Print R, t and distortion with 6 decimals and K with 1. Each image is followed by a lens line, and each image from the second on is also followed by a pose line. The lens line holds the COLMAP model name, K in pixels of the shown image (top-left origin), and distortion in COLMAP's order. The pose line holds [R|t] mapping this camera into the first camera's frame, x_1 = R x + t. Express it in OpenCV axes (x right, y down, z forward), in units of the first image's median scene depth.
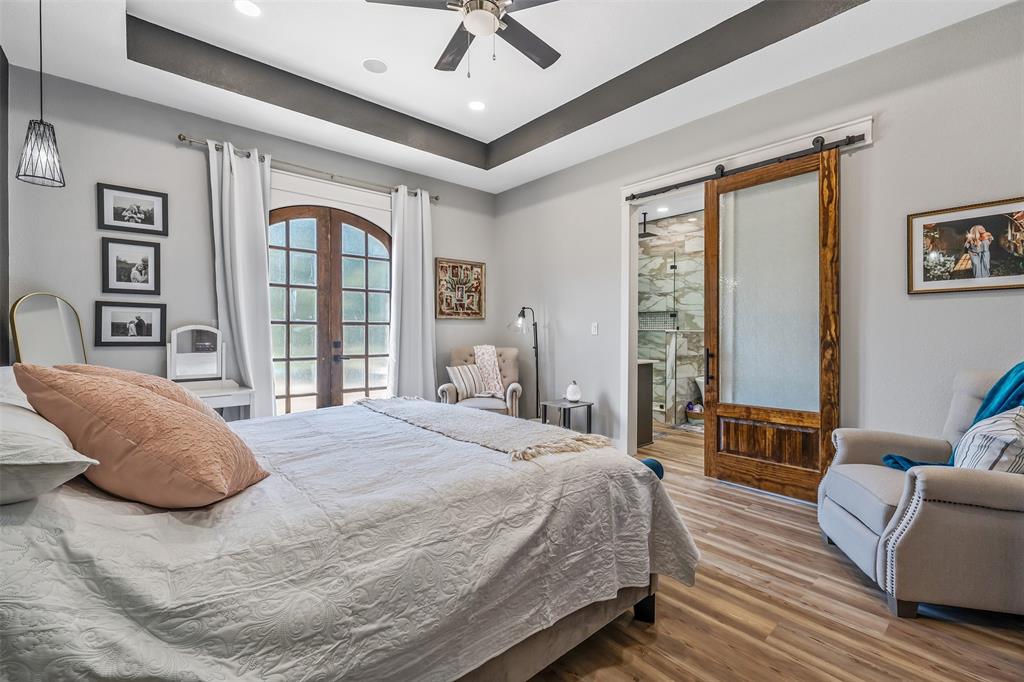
lens RADIAL K [[421.5, 0, 512.0], [0, 421.5, 341.0], [0, 0, 1]] dist [-0.001166, -0.000069]
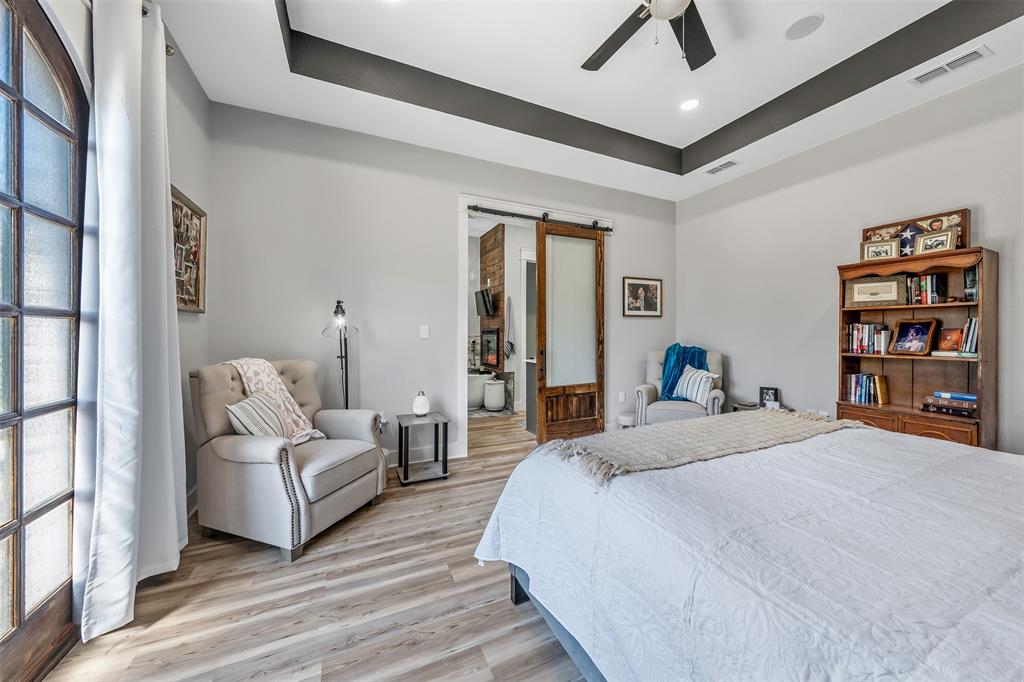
lens RADIAL K [[364.7, 0, 515.1], [0, 364.7, 334.1], [0, 0, 1]] dist [0.000493, -0.000003]
pose [[0.292904, -0.004883, 0.956129, -0.770124], [0.017408, 0.999848, -0.000227, -0.030654], [-0.955983, 0.016711, 0.292944, 0.874413]]
